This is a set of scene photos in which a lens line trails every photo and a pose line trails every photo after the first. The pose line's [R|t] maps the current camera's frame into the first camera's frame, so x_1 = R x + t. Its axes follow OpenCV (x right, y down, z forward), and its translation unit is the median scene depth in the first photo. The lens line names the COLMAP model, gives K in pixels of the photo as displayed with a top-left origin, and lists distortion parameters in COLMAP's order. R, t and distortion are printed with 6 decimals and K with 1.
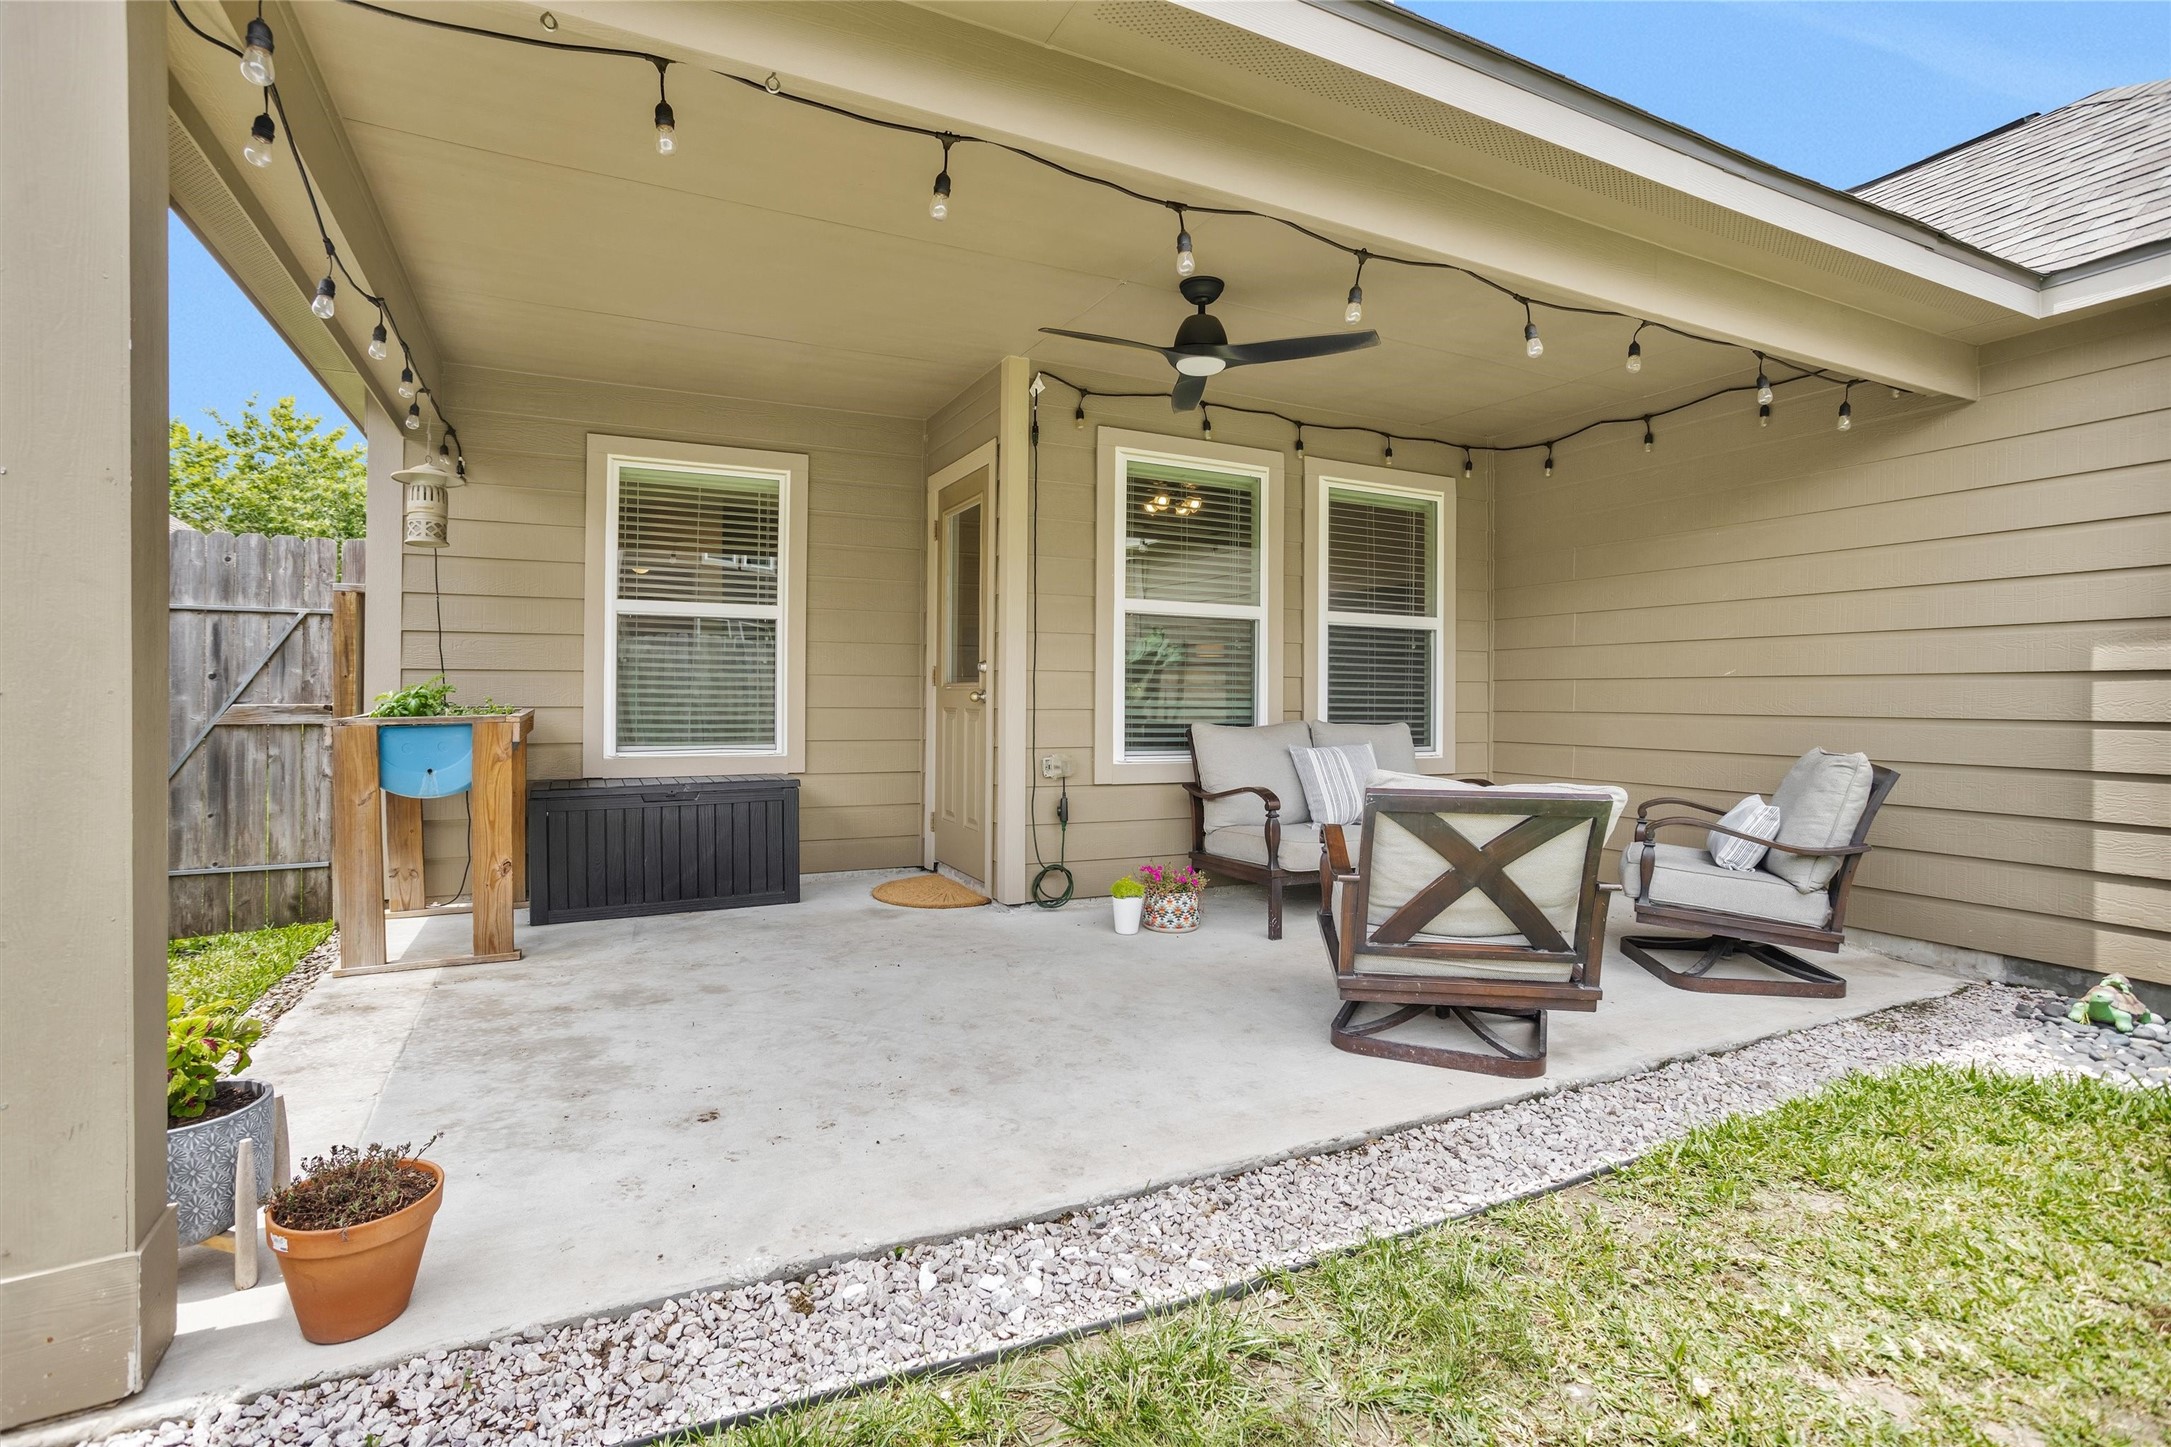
lens RADIAL K [[1038.3, 0, 1079.5], [0, 1038.3, 690.9], [0, 0, 1]] dist [-0.037693, 0.000697]
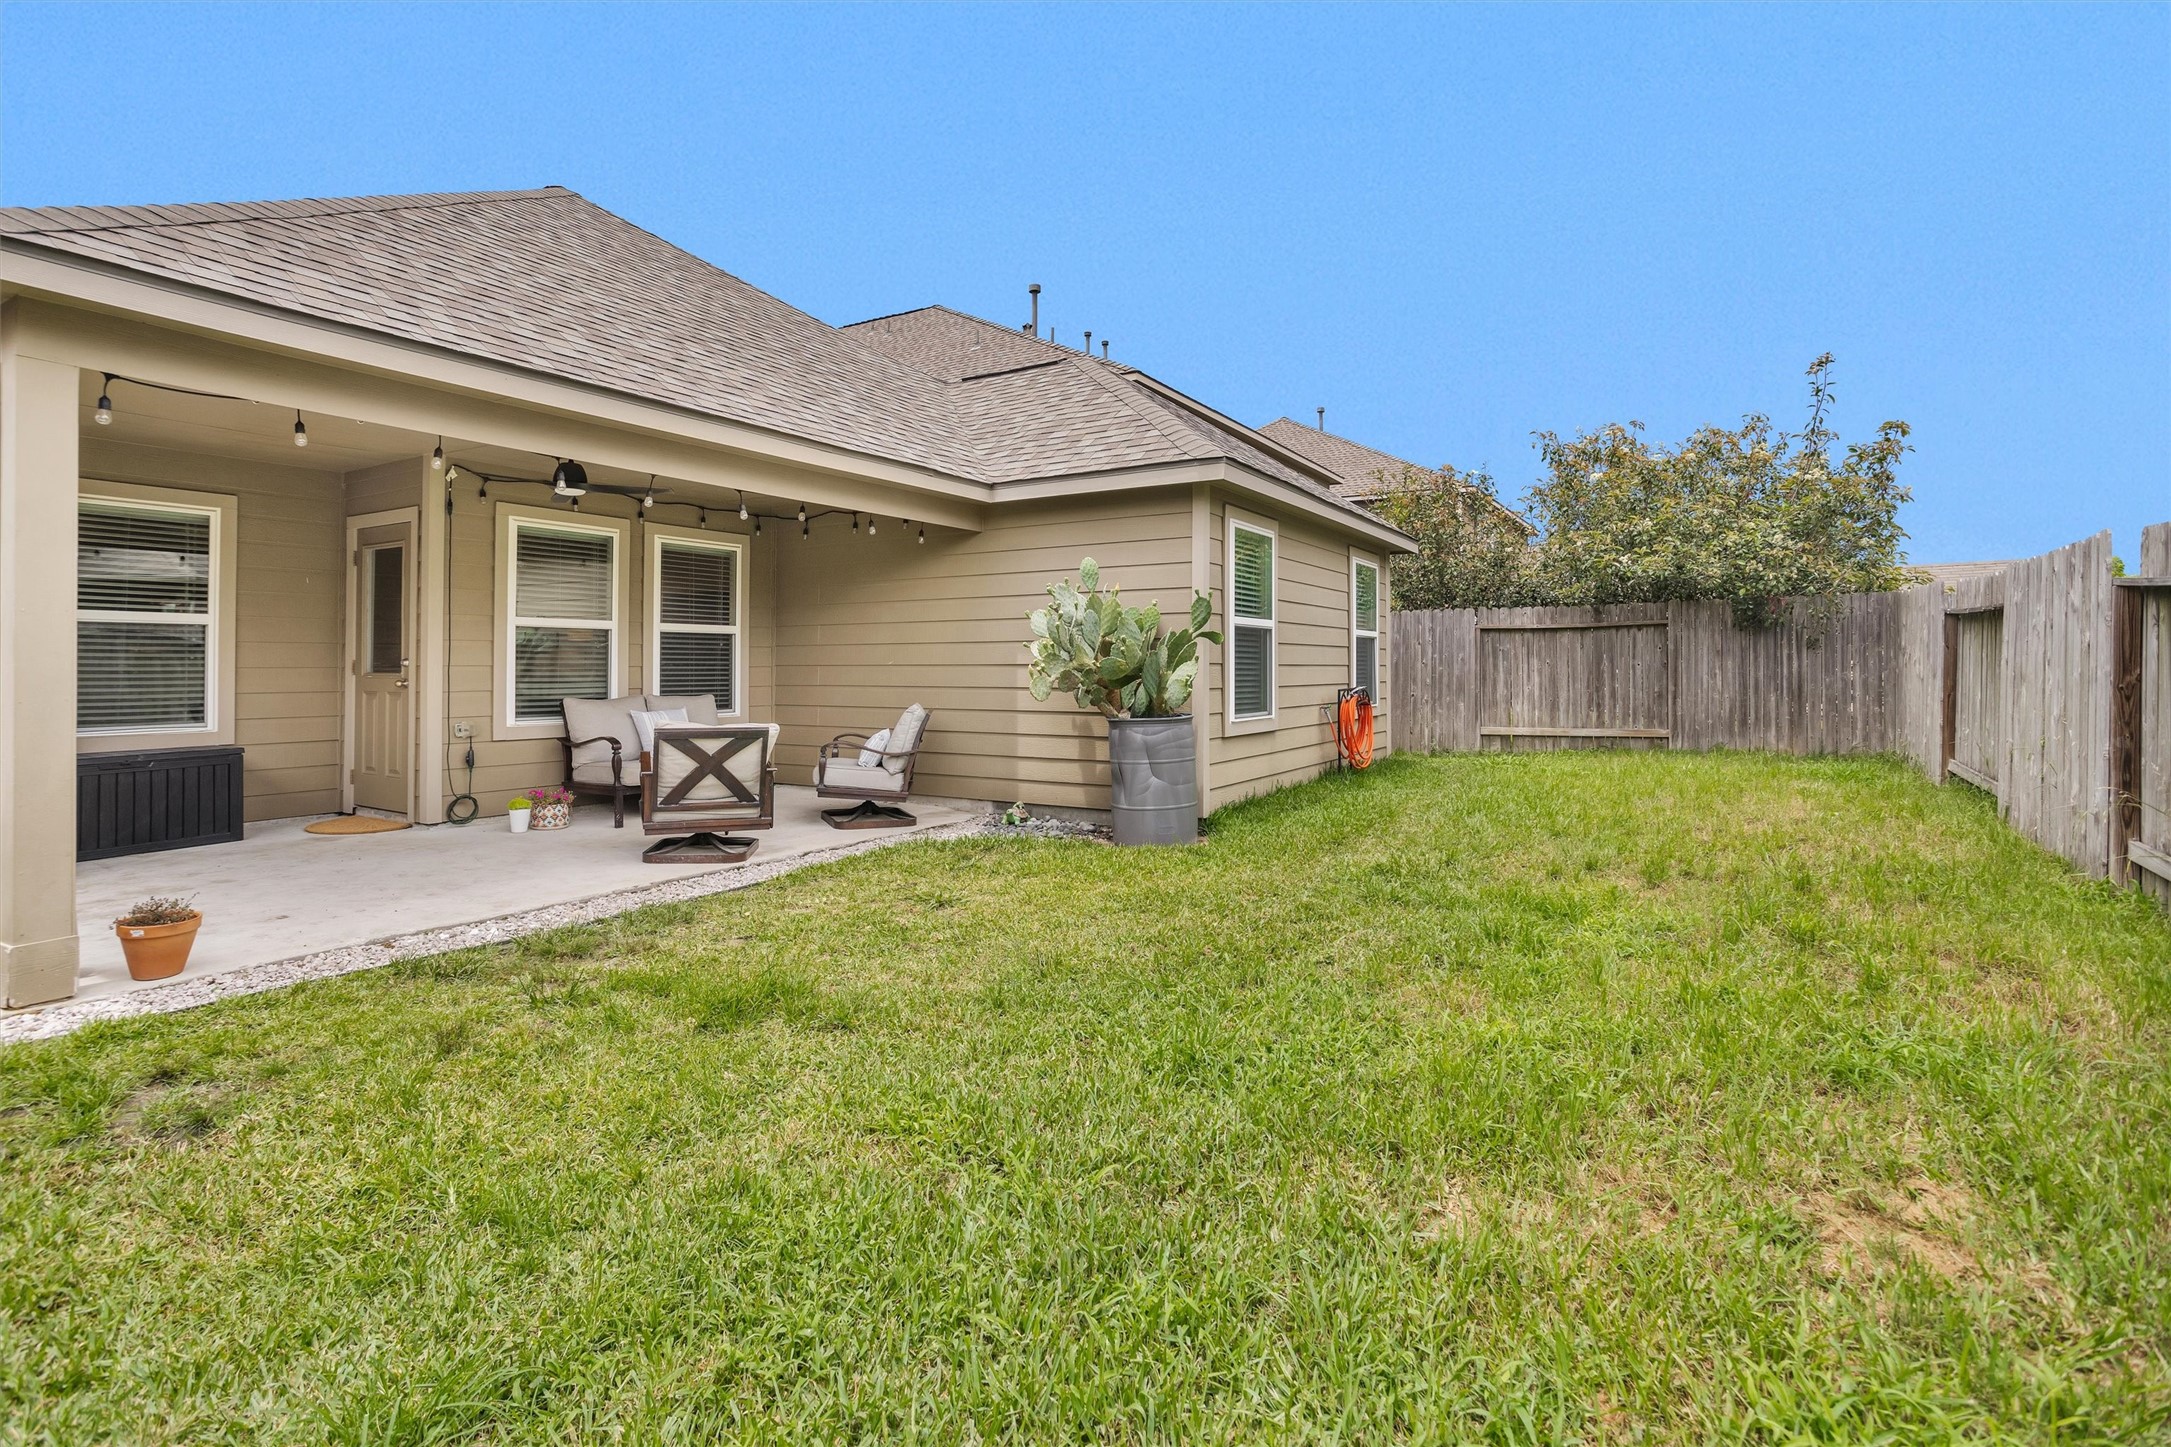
lens RADIAL K [[1070.9, 0, 1088.4], [0, 1070.9, 642.1], [0, 0, 1]] dist [-0.064214, 0.044208]
pose [[0.842914, 0.002412, 0.538043, -0.082062], [0.005458, 0.999900, -0.013032, -0.028609], [-0.538020, 0.013922, 0.842817, -0.769583]]
